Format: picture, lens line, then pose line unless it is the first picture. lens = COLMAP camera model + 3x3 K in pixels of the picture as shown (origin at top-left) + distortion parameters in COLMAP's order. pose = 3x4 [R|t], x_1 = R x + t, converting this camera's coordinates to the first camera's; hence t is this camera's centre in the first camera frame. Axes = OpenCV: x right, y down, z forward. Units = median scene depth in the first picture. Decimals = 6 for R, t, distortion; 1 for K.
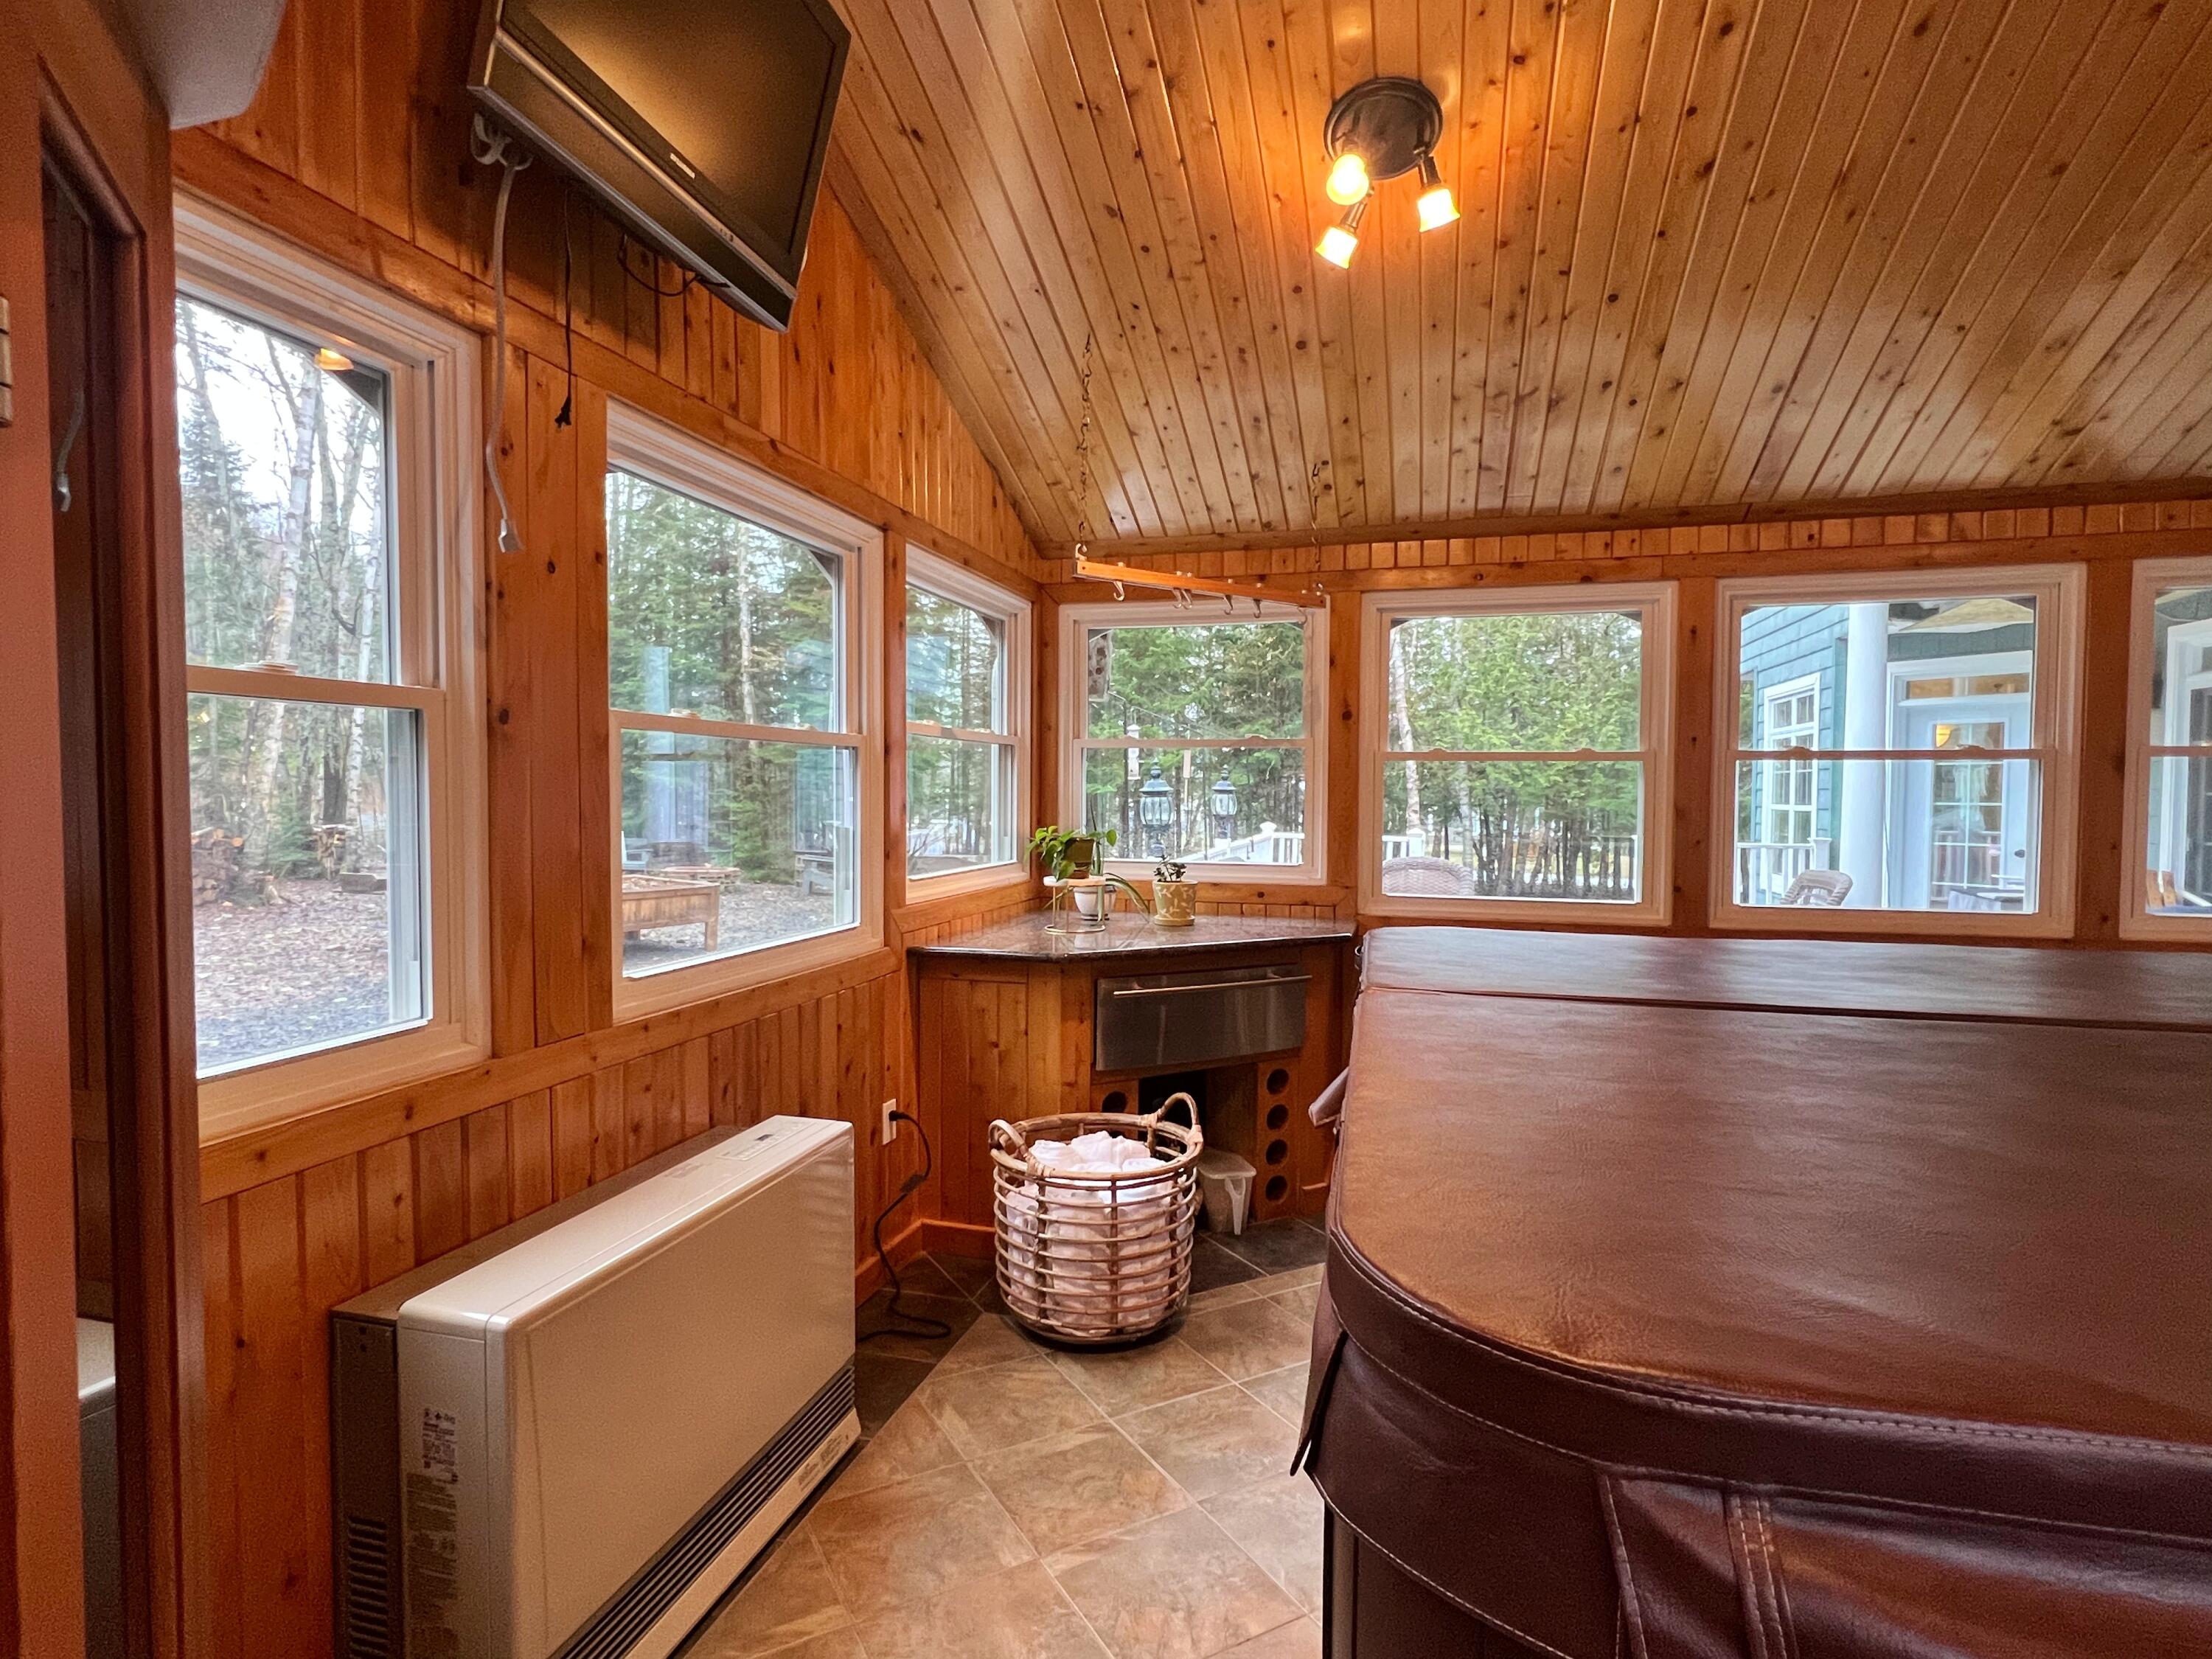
lens RADIAL K [[1115.2, 0, 1114.4], [0, 1115.2, 824.0], [0, 0, 1]] dist [-0.000498, -0.000274]
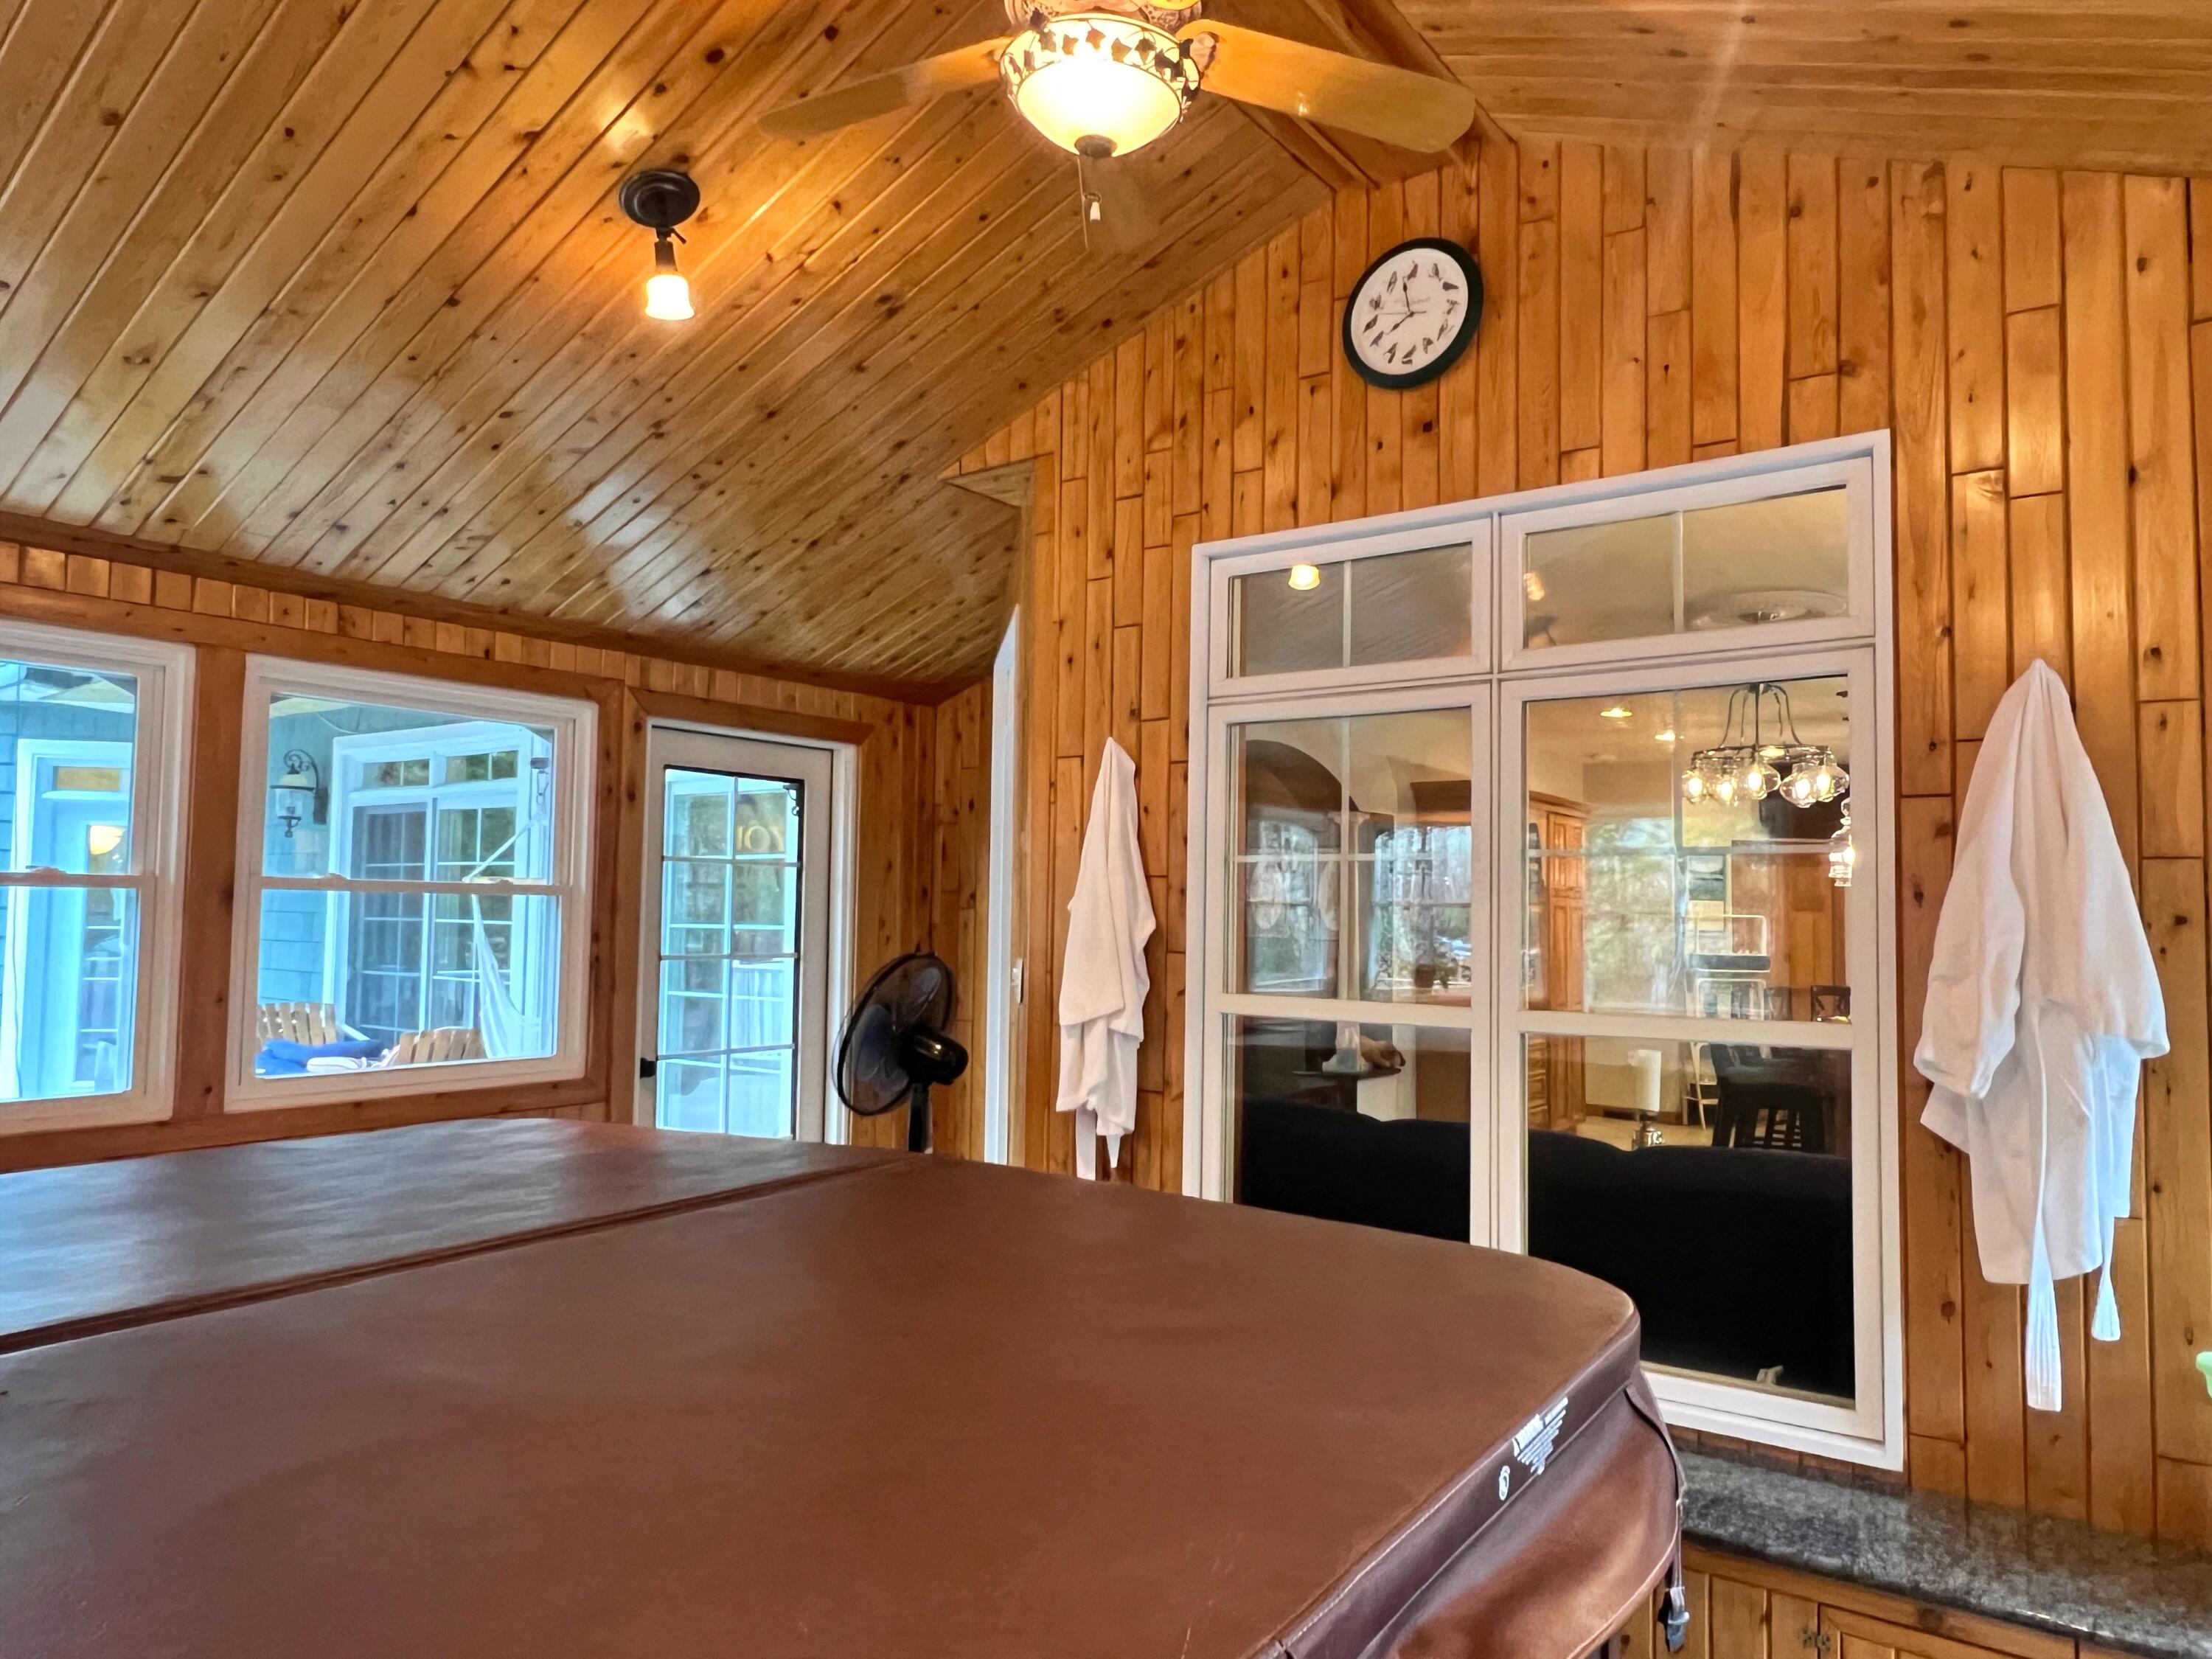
lens RADIAL K [[1400.2, 0, 1106.0], [0, 1400.2, 829.5], [0, 0, 1]] dist [-0.002311, -0.000363]
pose [[0.327982, 0.056526, 0.942991, 0.141876], [0.019576, 0.997587, -0.066607, -0.022547], [-0.944481, 0.040306, 0.326084, 0.054109]]
